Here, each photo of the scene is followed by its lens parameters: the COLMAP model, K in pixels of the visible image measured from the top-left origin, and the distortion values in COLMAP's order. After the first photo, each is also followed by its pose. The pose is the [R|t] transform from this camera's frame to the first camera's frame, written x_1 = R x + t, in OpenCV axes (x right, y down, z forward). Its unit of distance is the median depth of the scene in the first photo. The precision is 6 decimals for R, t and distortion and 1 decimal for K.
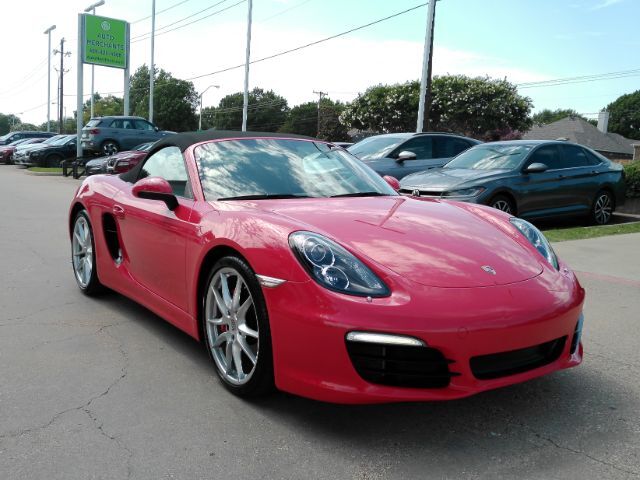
lens RADIAL K [[585.6, 0, 321.0], [0, 585.6, 240.5], [0, 0, 1]] dist [0.018270, -0.004520]
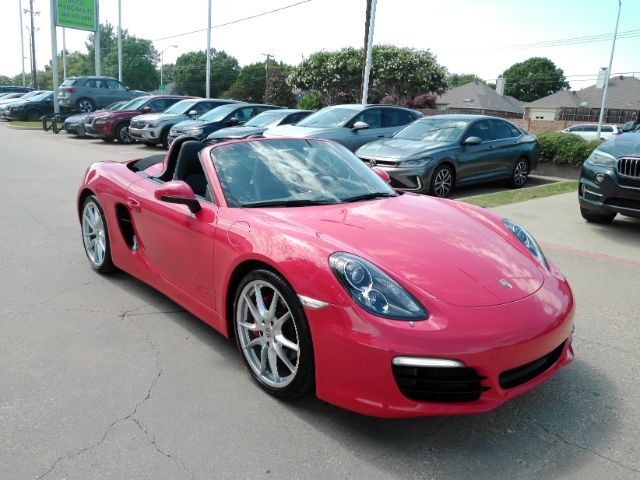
lens RADIAL K [[488.2, 0, 318.3], [0, 488.2, 240.4], [0, 0, 1]] dist [0.027941, -0.036451]
pose [[0.995837, -0.008478, 0.090755, -0.111515], [-0.001391, 0.994135, 0.108133, -0.098494], [-0.091139, -0.107809, 0.989985, 0.097435]]
